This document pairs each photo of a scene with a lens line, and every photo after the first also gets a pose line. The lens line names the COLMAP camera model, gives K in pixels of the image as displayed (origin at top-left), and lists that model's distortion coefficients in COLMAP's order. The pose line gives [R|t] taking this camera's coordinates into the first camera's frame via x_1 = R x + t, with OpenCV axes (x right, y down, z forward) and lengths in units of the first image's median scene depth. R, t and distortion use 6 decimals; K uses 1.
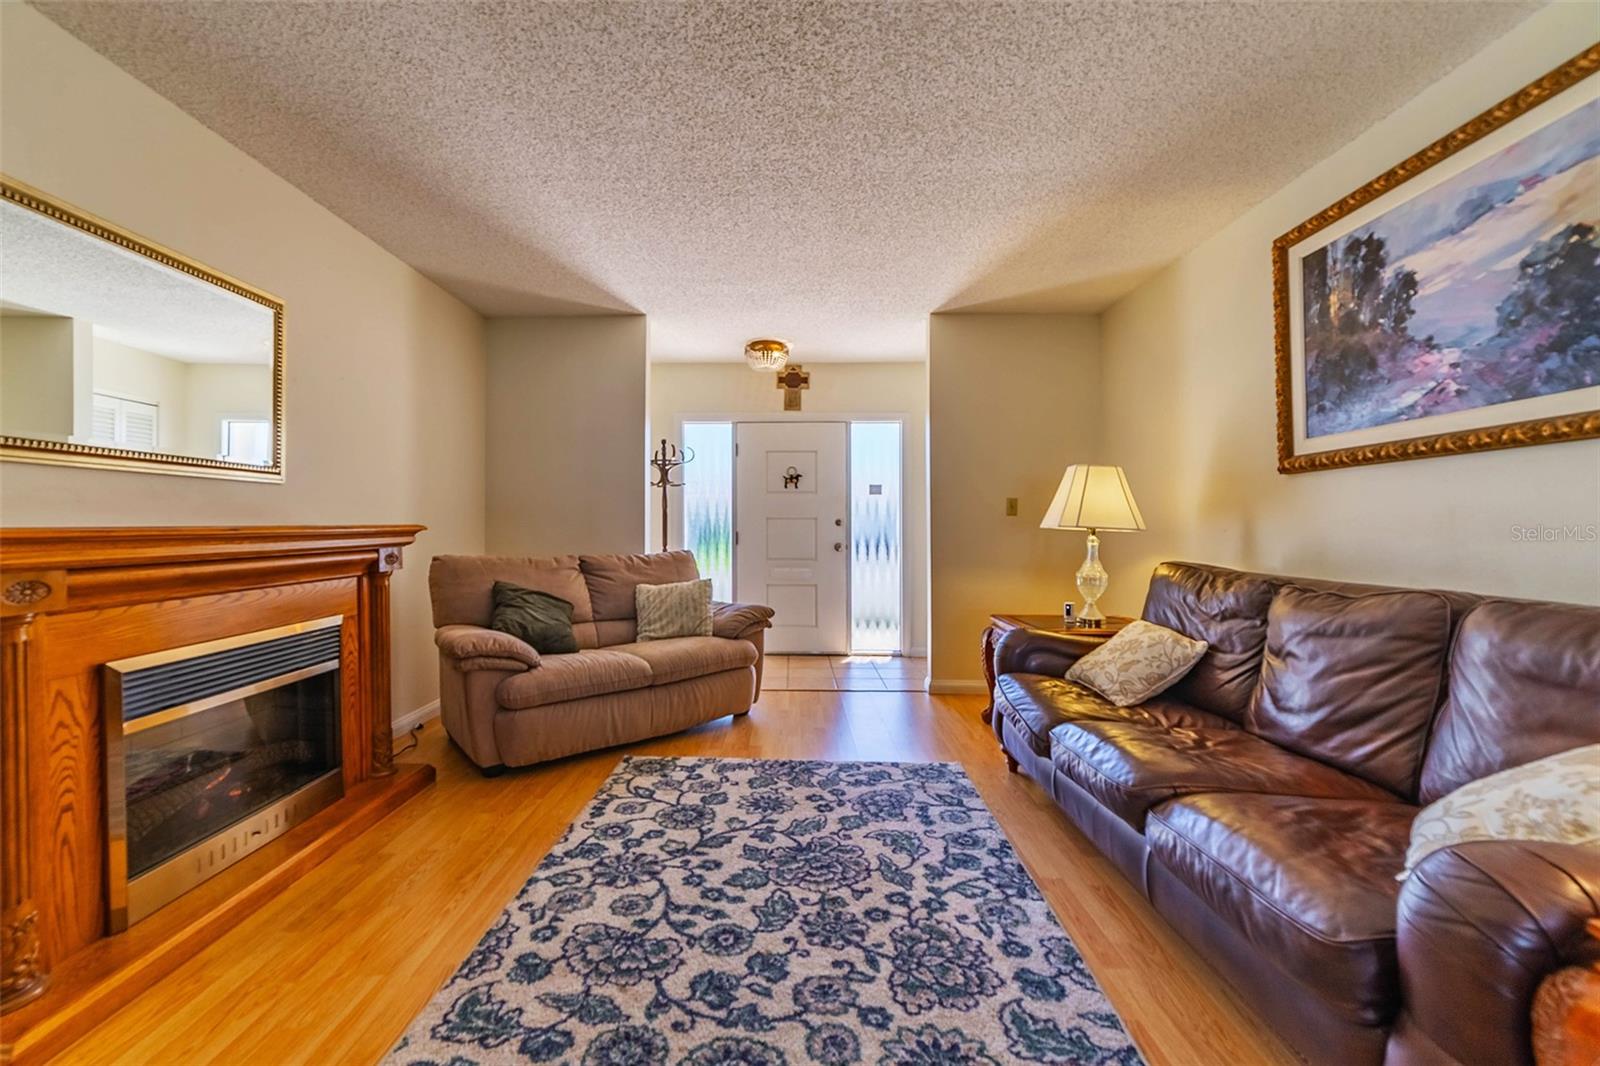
lens RADIAL K [[633.9, 0, 797.4], [0, 633.9, 519.0], [0, 0, 1]] dist [-0.000079, -0.000016]
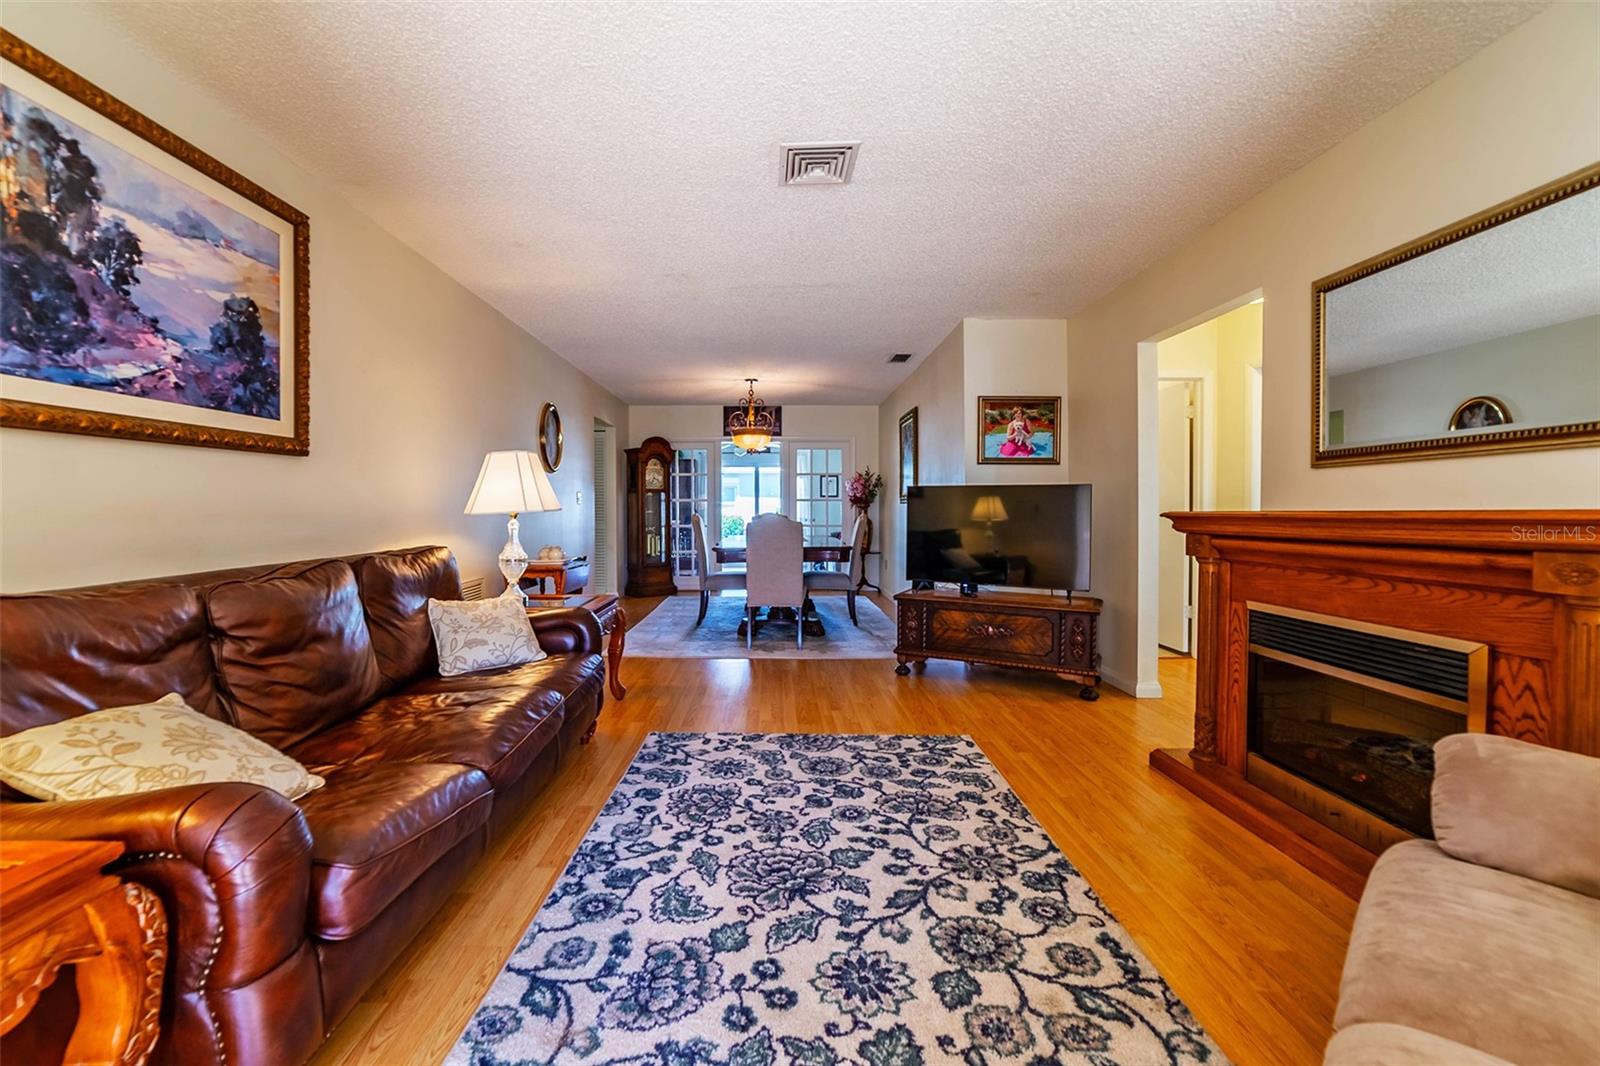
lens RADIAL K [[633.9, 0, 797.4], [0, 633.9, 519.0], [0, 0, 1]] dist [-0.000079, -0.000016]
pose [[-0.999448, 0.000460, -0.033226, 0.041897], [0.000243, 0.999979, 0.006530, 0.015349], [0.033229, 0.006518, -0.999427, 2.015067]]
